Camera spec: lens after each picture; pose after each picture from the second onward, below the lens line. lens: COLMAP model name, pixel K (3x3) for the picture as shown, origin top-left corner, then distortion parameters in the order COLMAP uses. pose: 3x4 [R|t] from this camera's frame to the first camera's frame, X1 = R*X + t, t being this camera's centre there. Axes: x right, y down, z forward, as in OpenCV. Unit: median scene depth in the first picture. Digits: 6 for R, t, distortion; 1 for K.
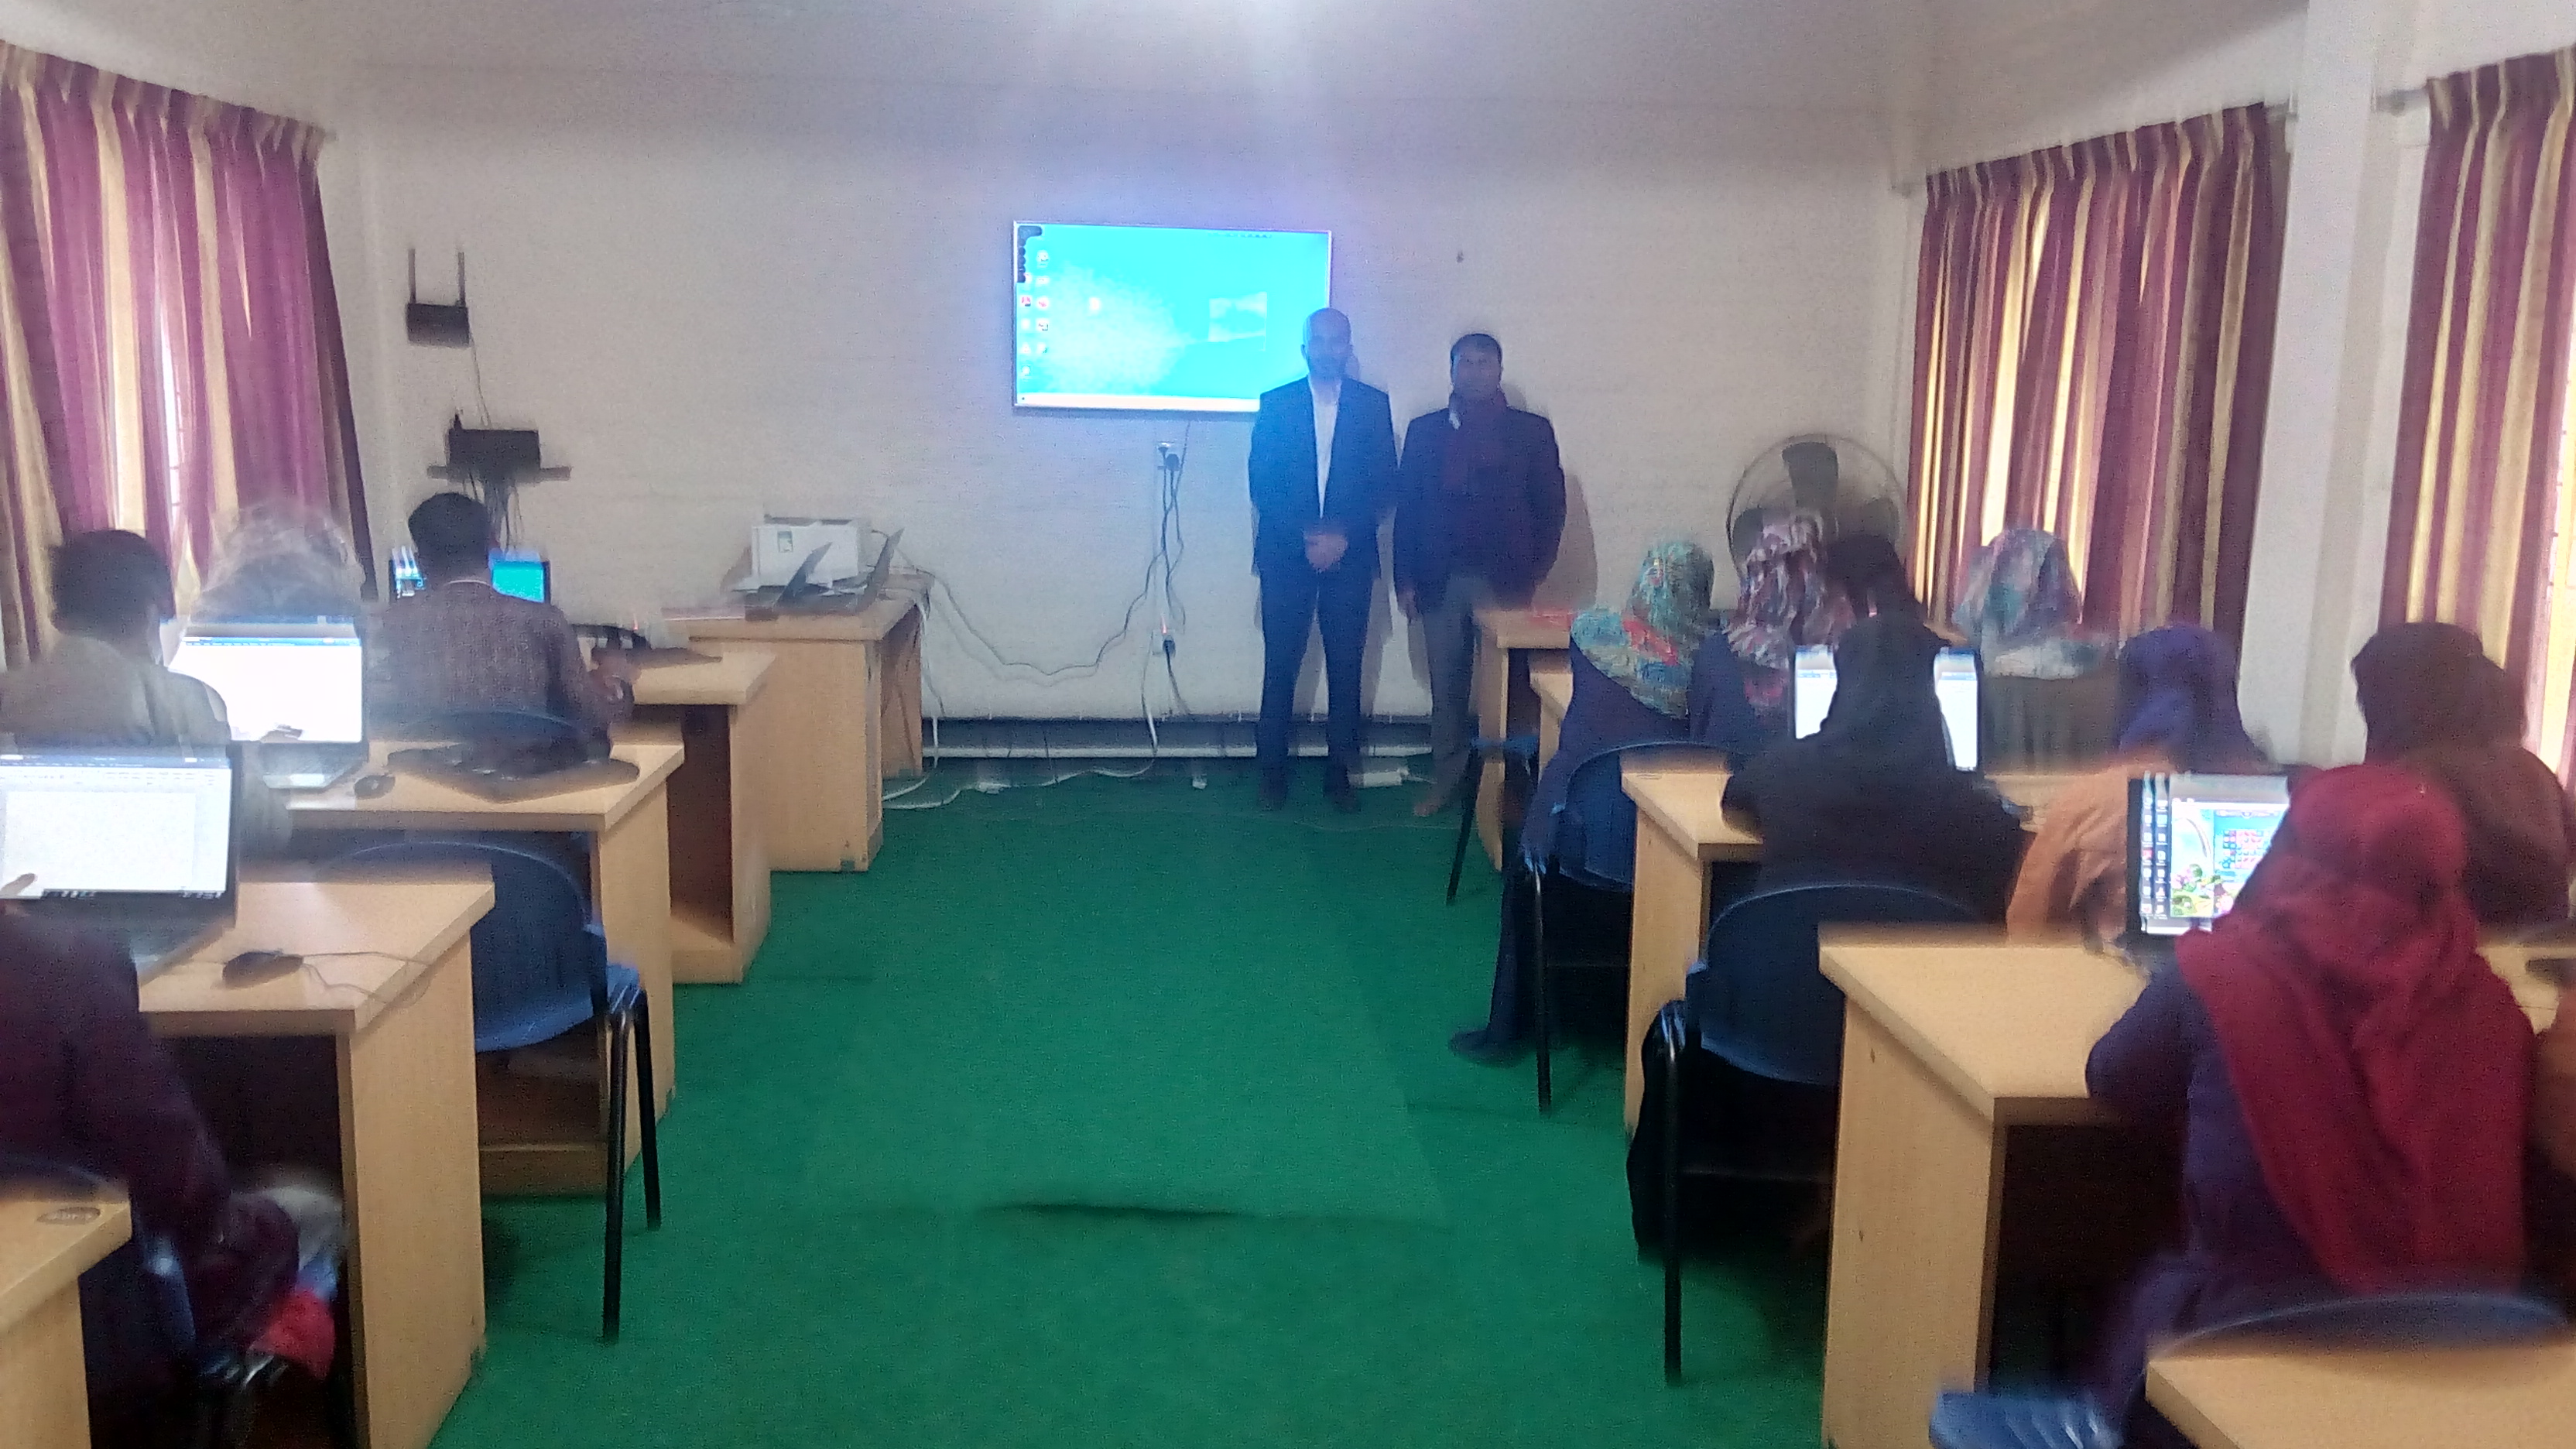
lens RADIAL K [[2073.3, 0, 1288.0], [0, 2073.3, 724.5], [0, 0, 1]] dist [0.064178, -0.003170]
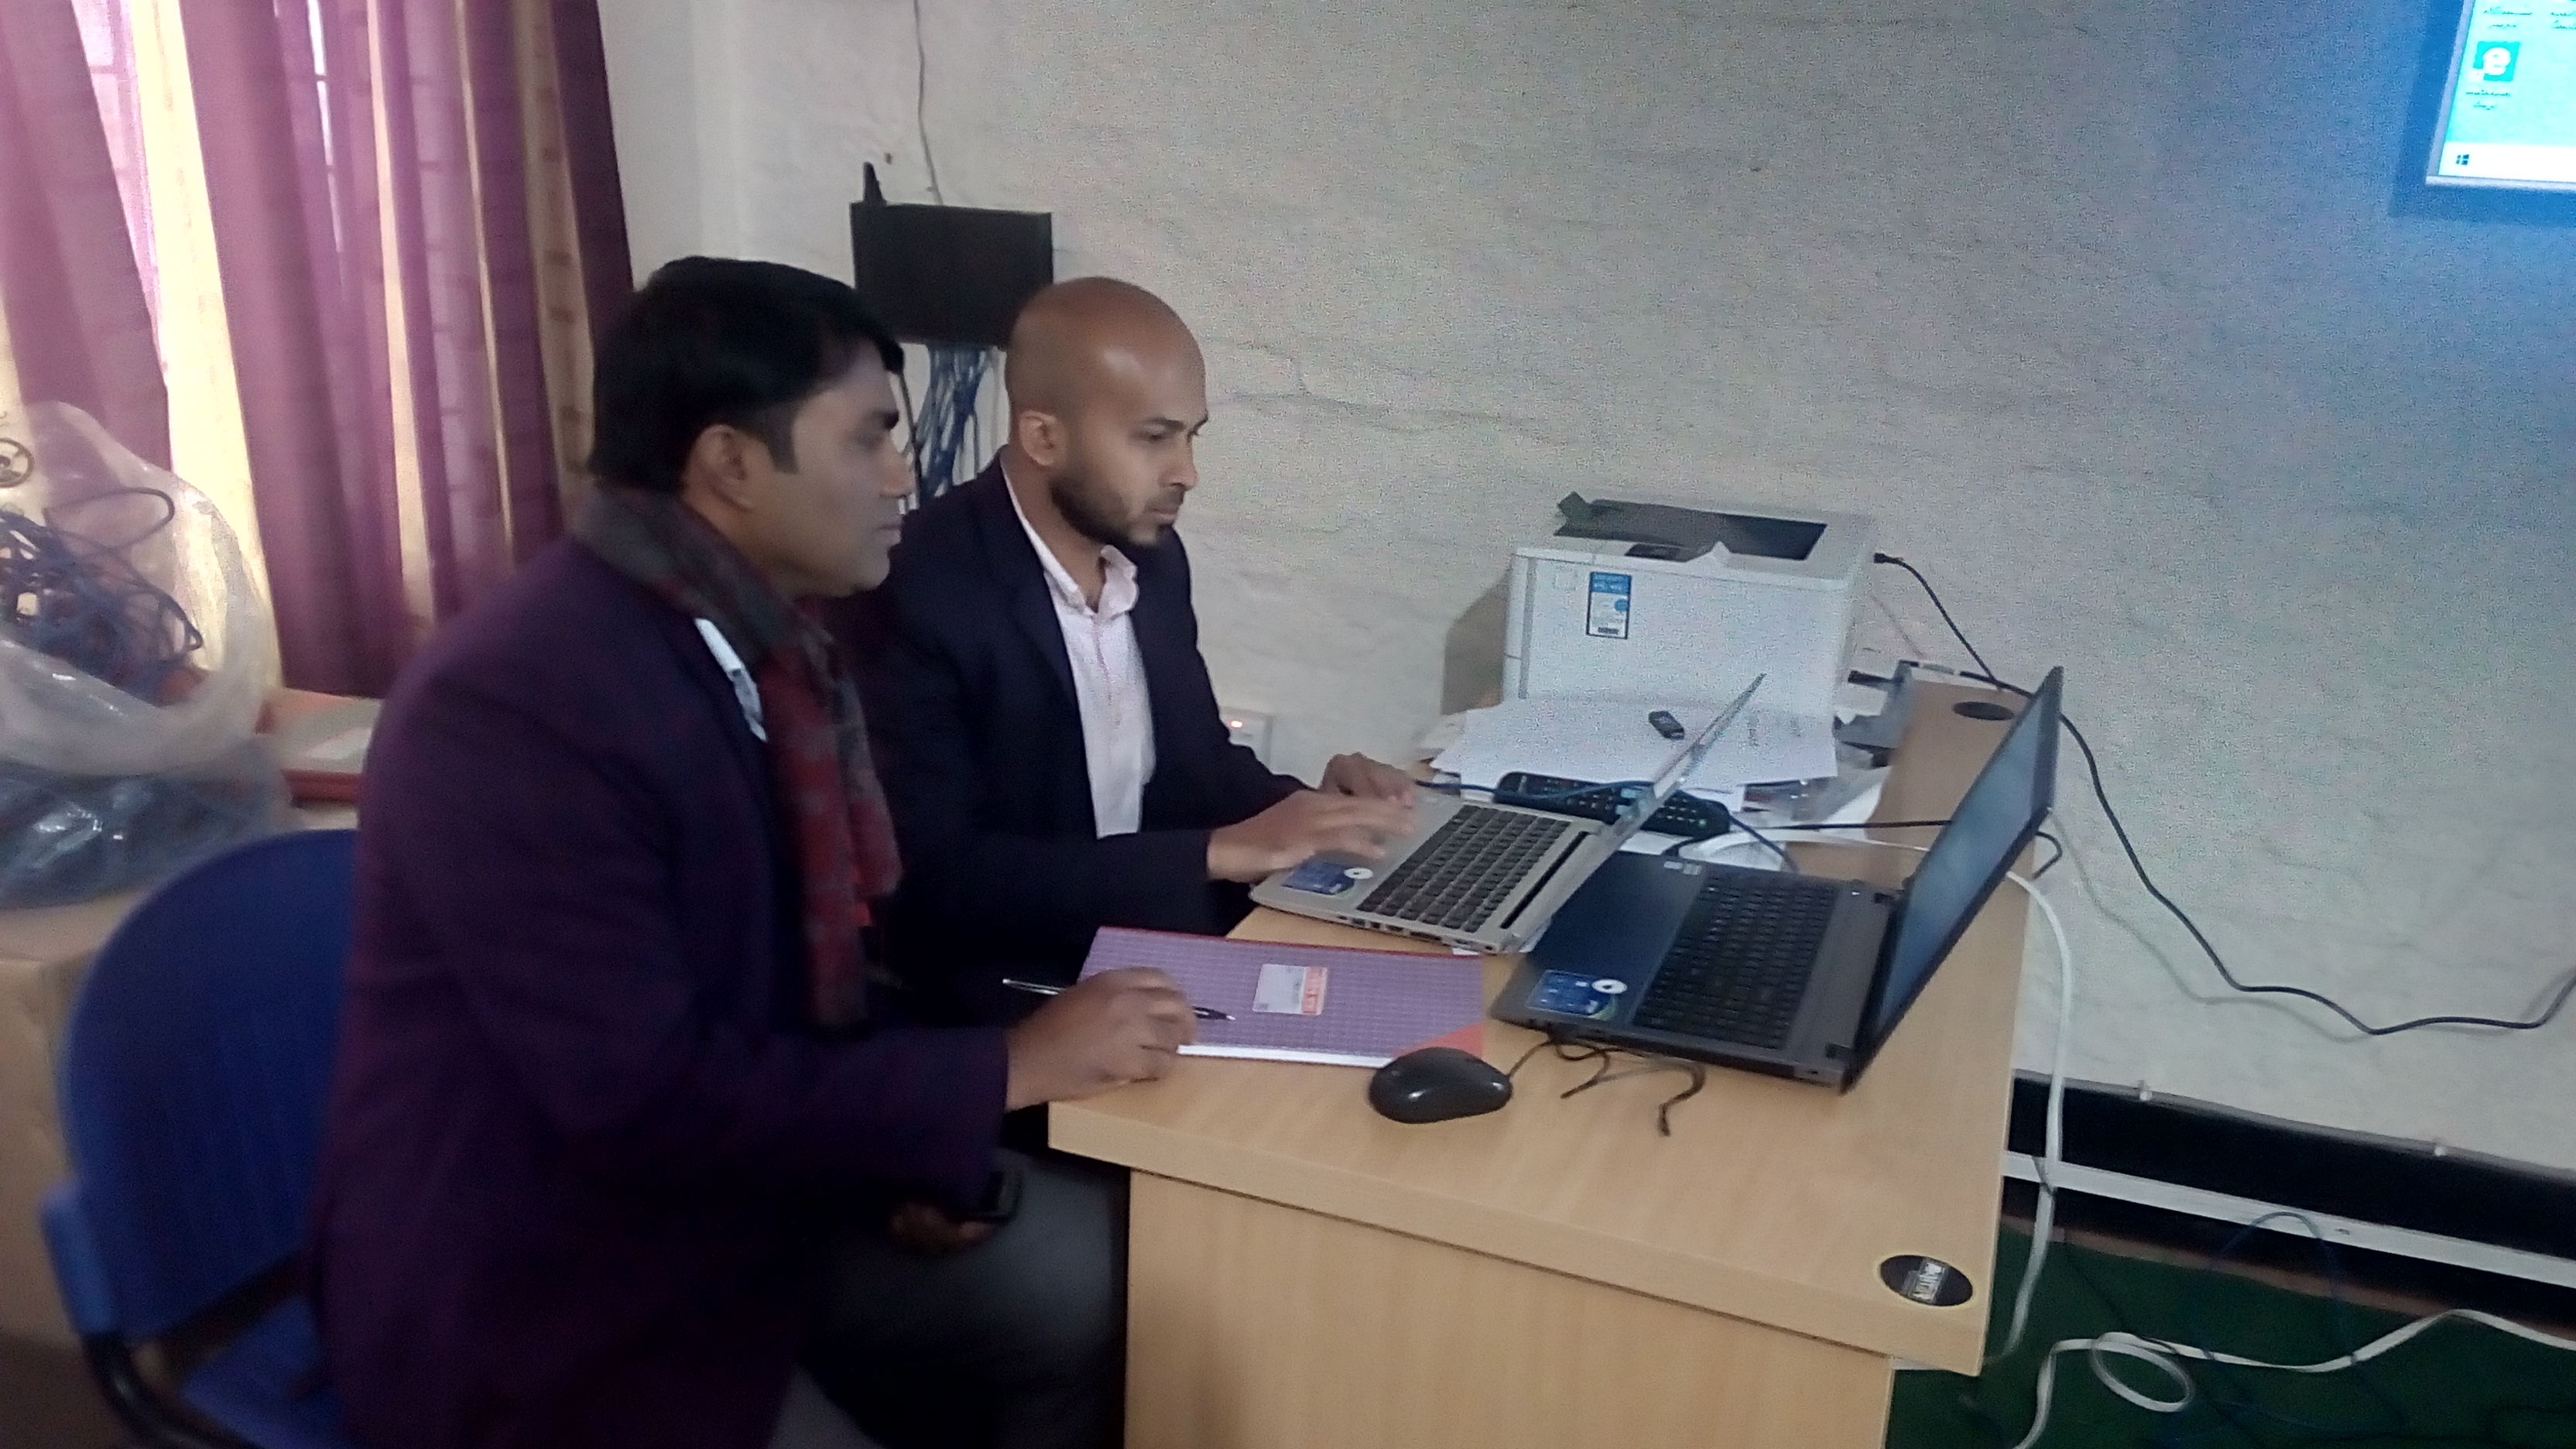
lens RADIAL K [[2073.3, 0, 1288.0], [0, 2073.3, 724.5], [0, 0, 1]] dist [0.064178, -0.003170]
pose [[0.916407, 0.139363, -0.375201, -0.206266], [-0.090406, 0.985270, 0.145155, -0.142177], [0.389904, -0.099101, 0.915508, 0.862096]]
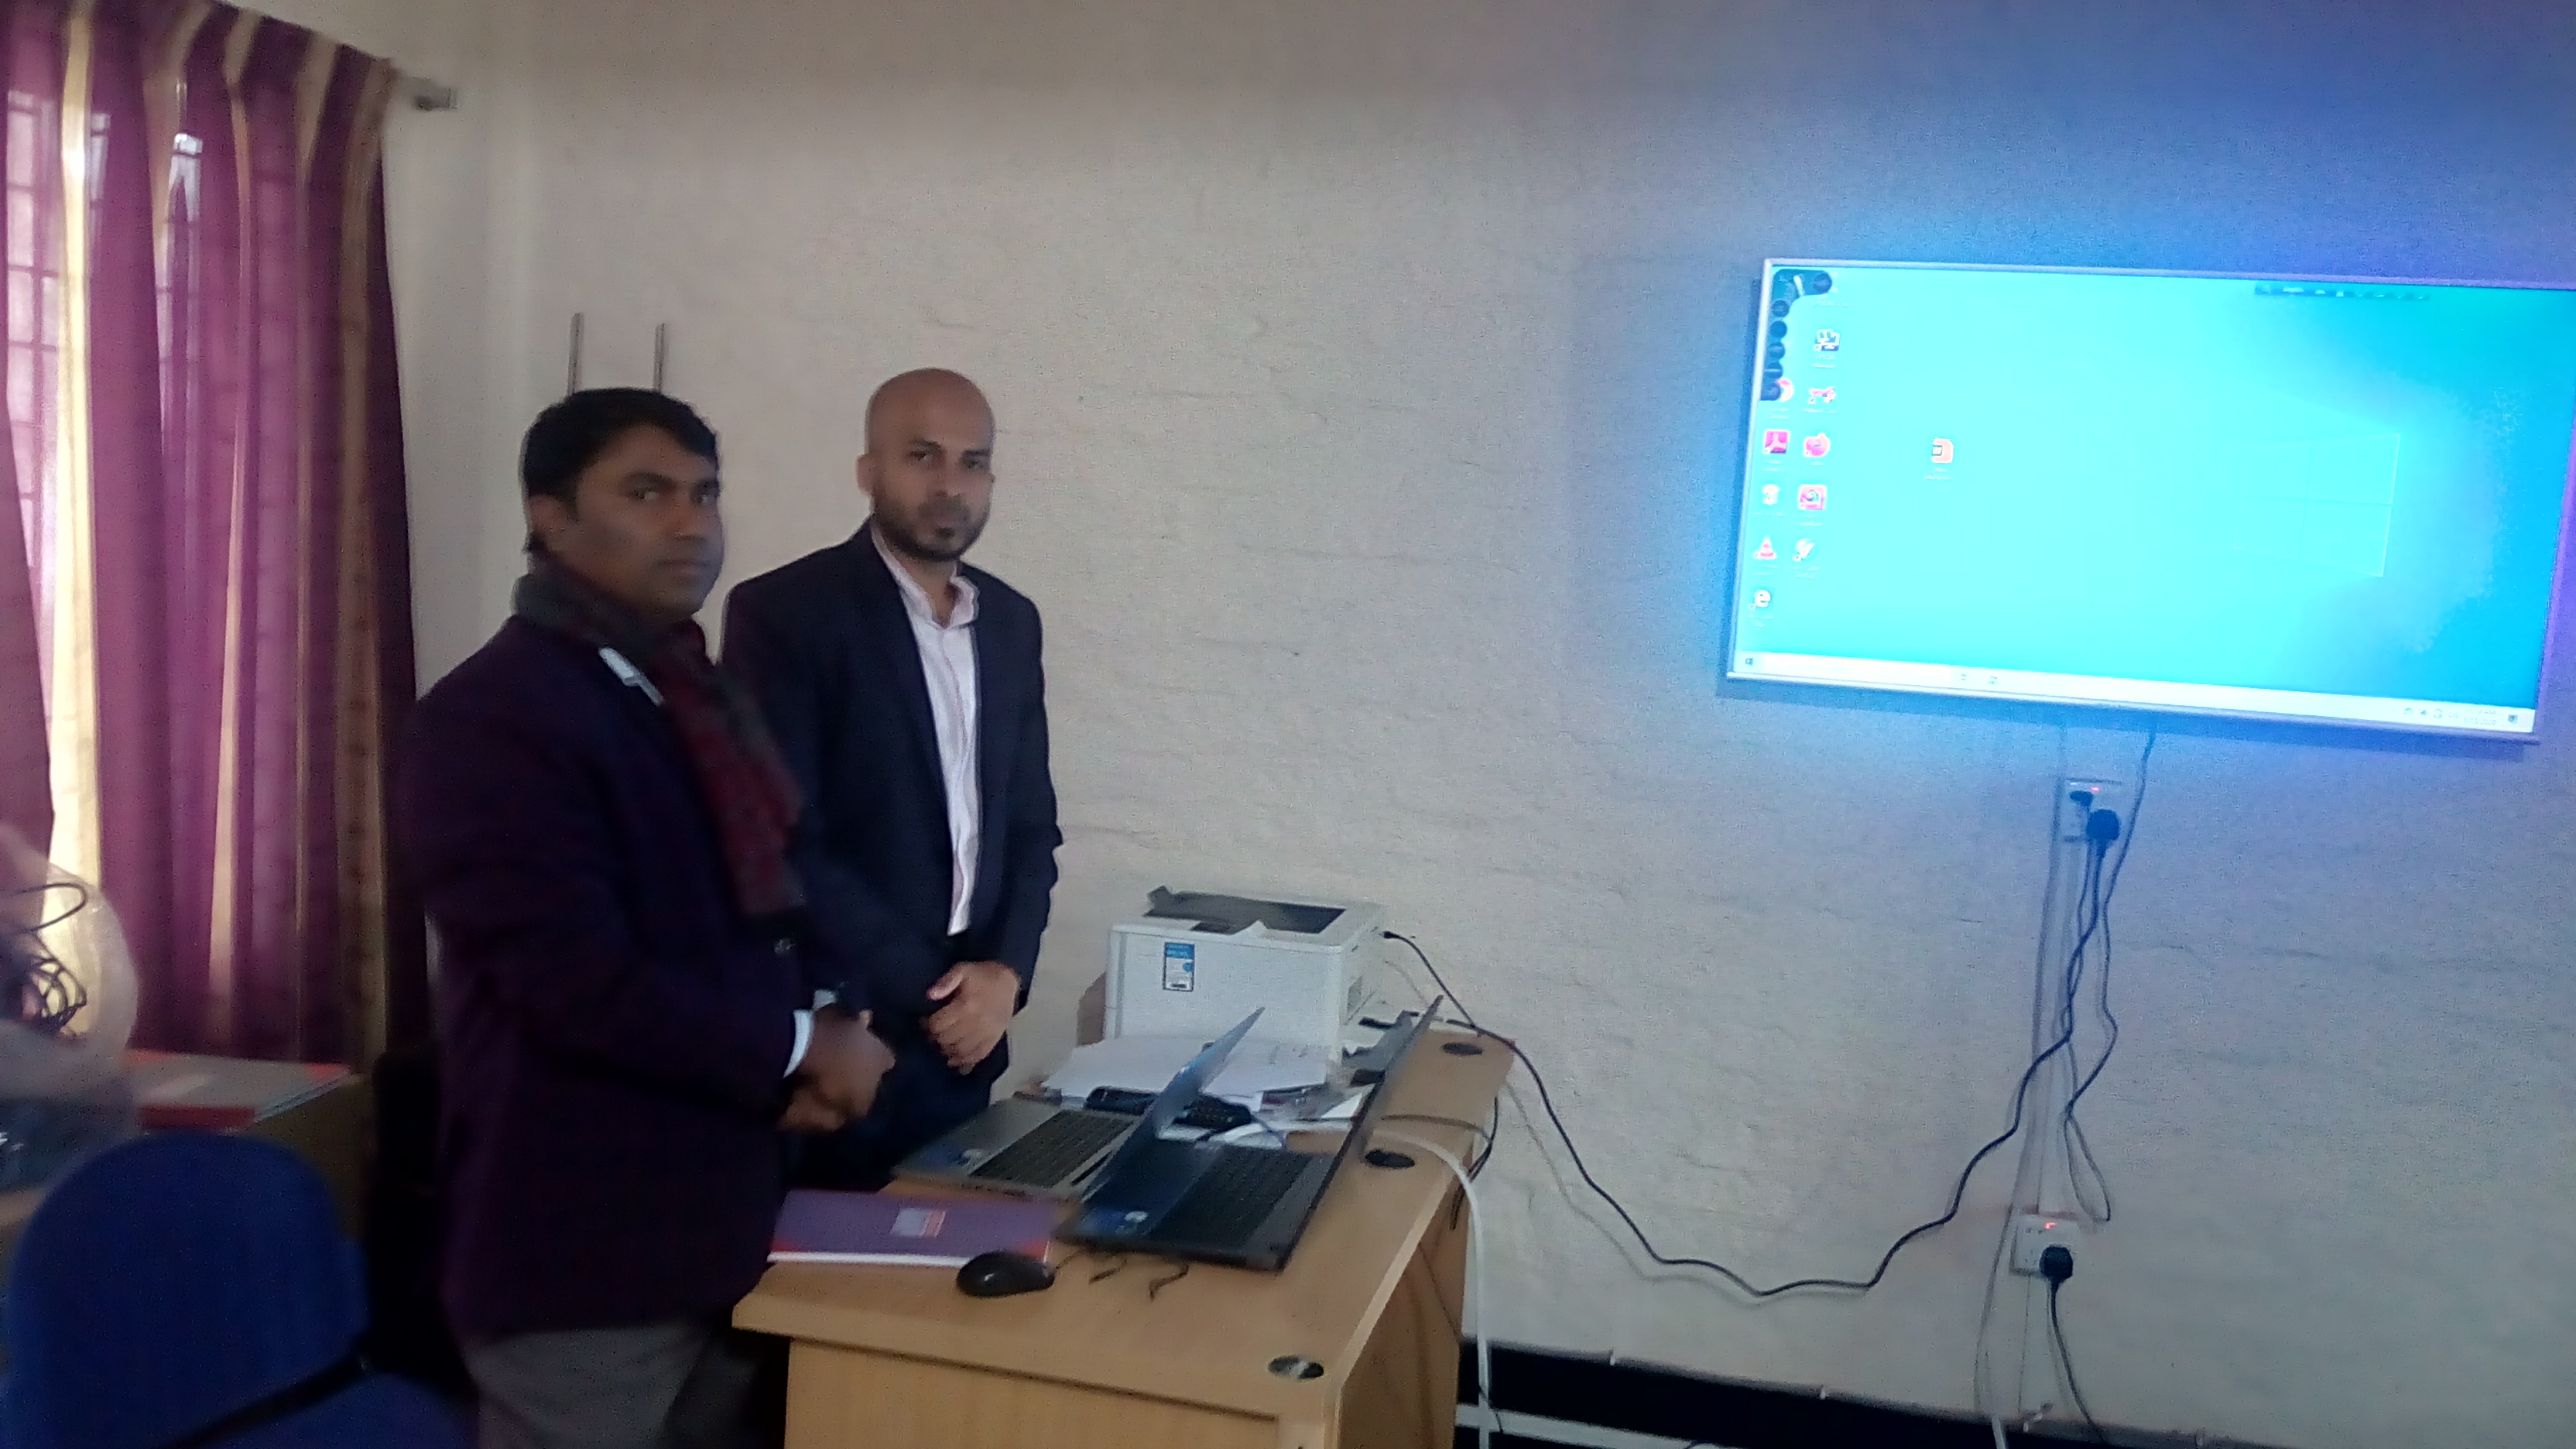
lens RADIAL K [[2052.5, 0, 1231.2], [0, 2052.5, 740.6], [0, 0, 1]] dist [0.095513, -0.000600]
pose [[0.950925, 0.070996, -0.301166, -0.131928], [-0.092645, 0.993997, -0.058203, -0.140934], [0.295226, 0.083249, 0.951794, 0.743368]]
